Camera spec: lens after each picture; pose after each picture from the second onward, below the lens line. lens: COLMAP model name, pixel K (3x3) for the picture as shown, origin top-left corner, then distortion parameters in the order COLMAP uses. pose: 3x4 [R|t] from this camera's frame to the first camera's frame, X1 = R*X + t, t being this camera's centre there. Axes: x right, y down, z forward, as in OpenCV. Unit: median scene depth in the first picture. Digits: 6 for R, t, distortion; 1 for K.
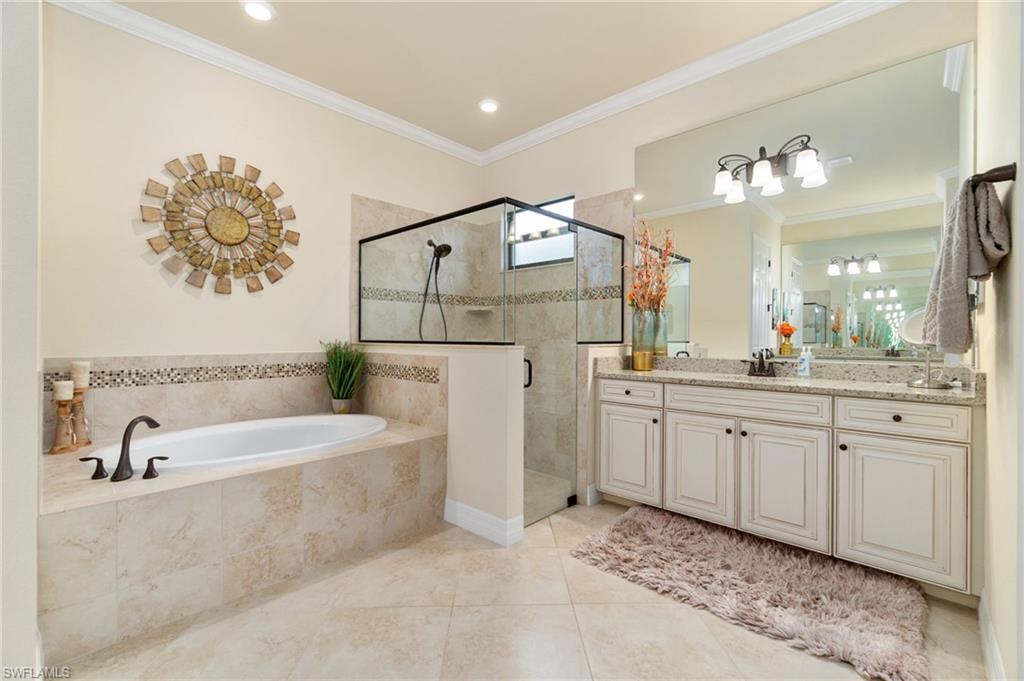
lens RADIAL K [[438.2, 0, 509.2], [0, 438.2, 341.3], [0, 0, 1]] dist [-0.009242, 0.001421]
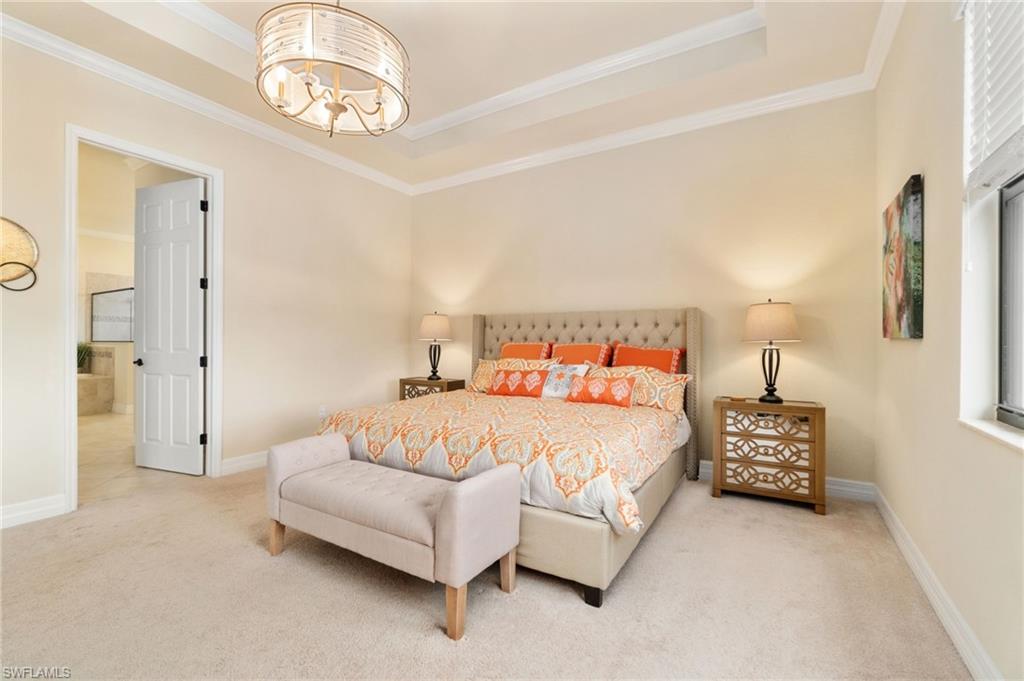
lens RADIAL K [[438.2, 0, 515.3], [0, 438.2, 342.2], [0, 0, 1]] dist [-0.009242, 0.001421]
pose [[0.976249, -0.000409, 0.216649, 1.626329], [0.002390, 0.999958, -0.008880, 0.036600], [-0.216637, 0.009187, 0.976209, -2.017978]]
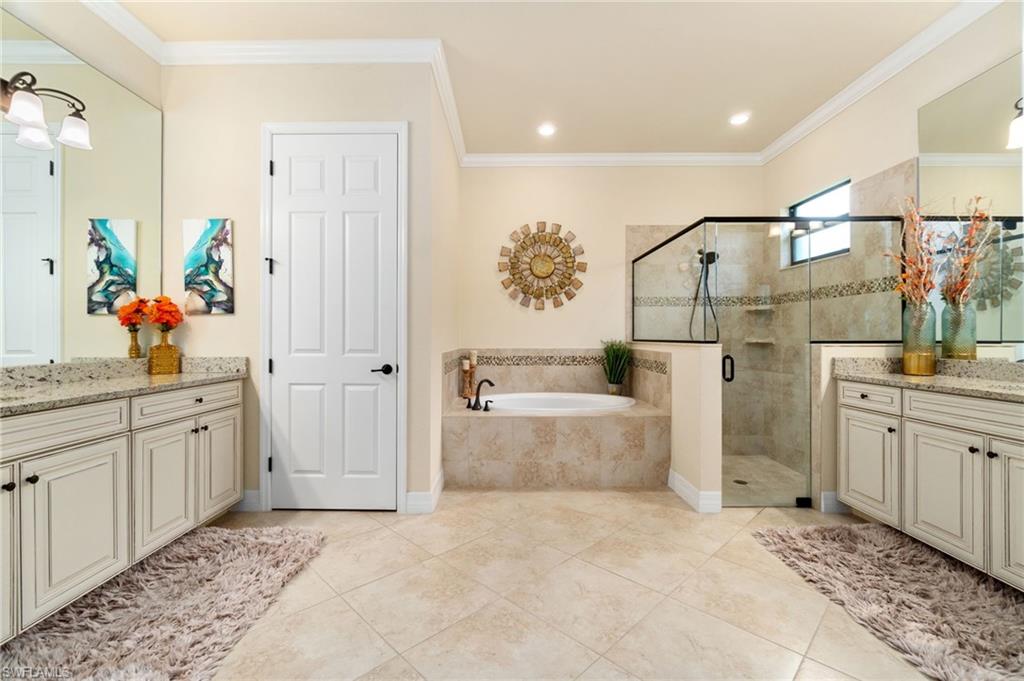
lens RADIAL K [[438.2, 0, 506.9], [0, 438.2, 338.0], [0, 0, 1]] dist [-0.009242, 0.001421]
pose [[0.684687, -0.001895, -0.728835, 0.451114], [-0.003586, 0.999976, -0.005969, 0.003242], [0.728828, 0.006700, 0.684664, -0.178054]]
